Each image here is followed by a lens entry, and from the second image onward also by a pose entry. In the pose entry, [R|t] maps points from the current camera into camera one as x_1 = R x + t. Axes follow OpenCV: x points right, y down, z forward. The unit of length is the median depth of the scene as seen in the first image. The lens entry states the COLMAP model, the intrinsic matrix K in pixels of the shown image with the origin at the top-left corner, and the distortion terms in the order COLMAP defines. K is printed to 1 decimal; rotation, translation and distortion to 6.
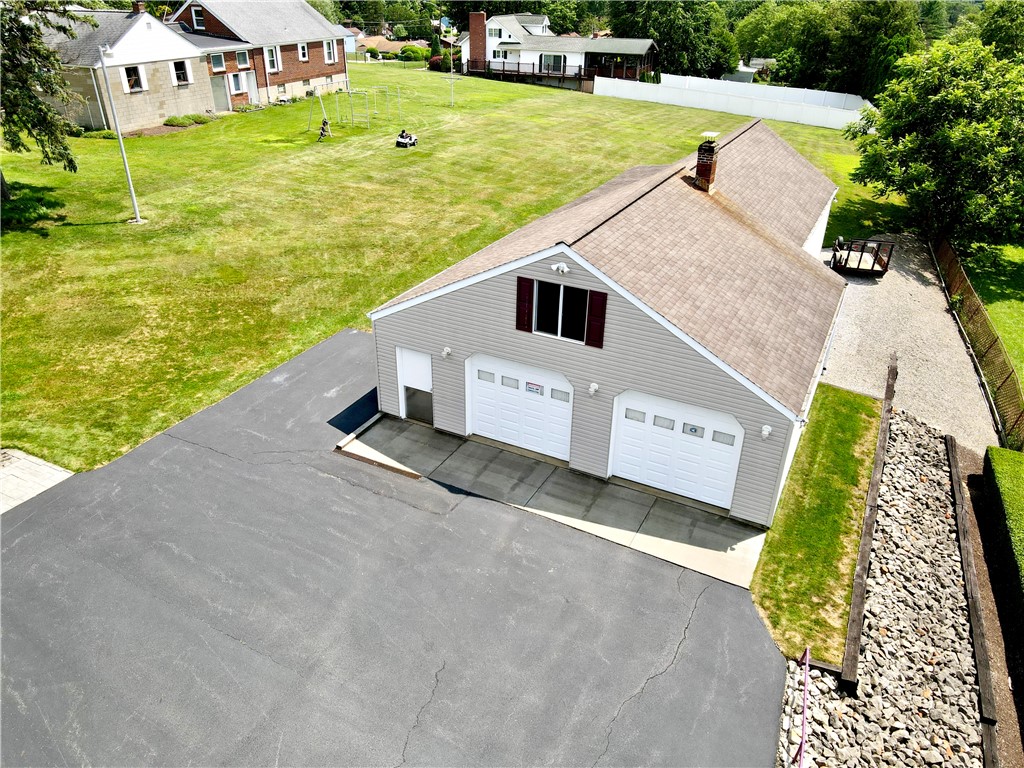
lens RADIAL K [[749.1, 0, 506.9], [0, 749.1, 390.6], [0, 0, 1]] dist [0.019675, 0.010225]
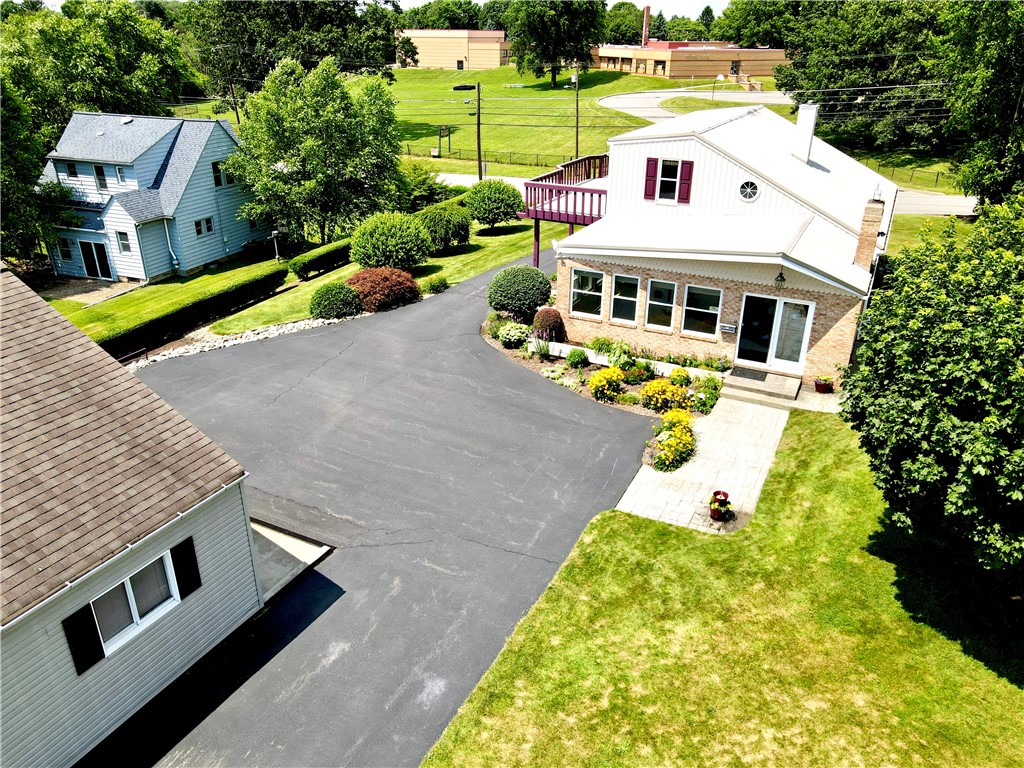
lens RADIAL K [[749.1, 0, 510.9], [0, 749.1, 383.6], [0, 0, 1]] dist [0.019675, 0.010225]
pose [[-0.999874, -0.013173, -0.008803, -0.243005], [-0.014963, 0.602493, 0.797984, -0.395498], [-0.005209, 0.798016, -0.602614, 0.796662]]
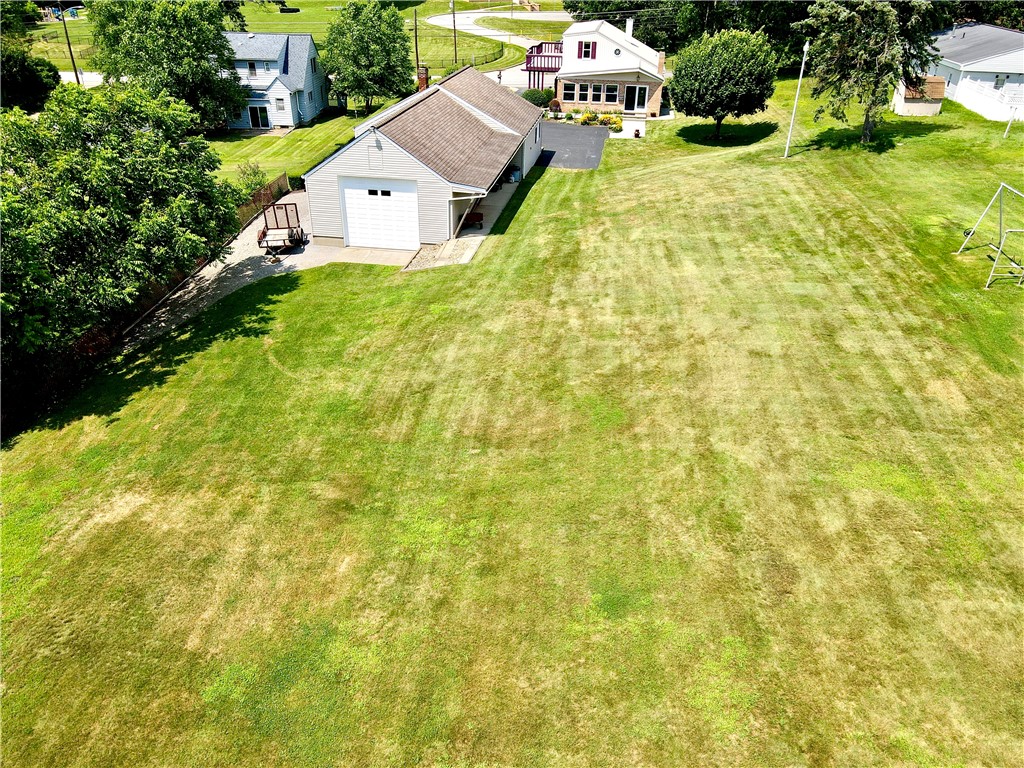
lens RADIAL K [[749.1, 0, 511.0], [0, 749.1, 383.7], [0, 0, 1]] dist [0.019675, 0.010225]
pose [[-0.950487, 0.133985, -0.280398, 0.490040], [-0.166312, 0.542888, 0.823172, -1.066679], [0.262518, 0.829048, -0.493725, 1.876218]]
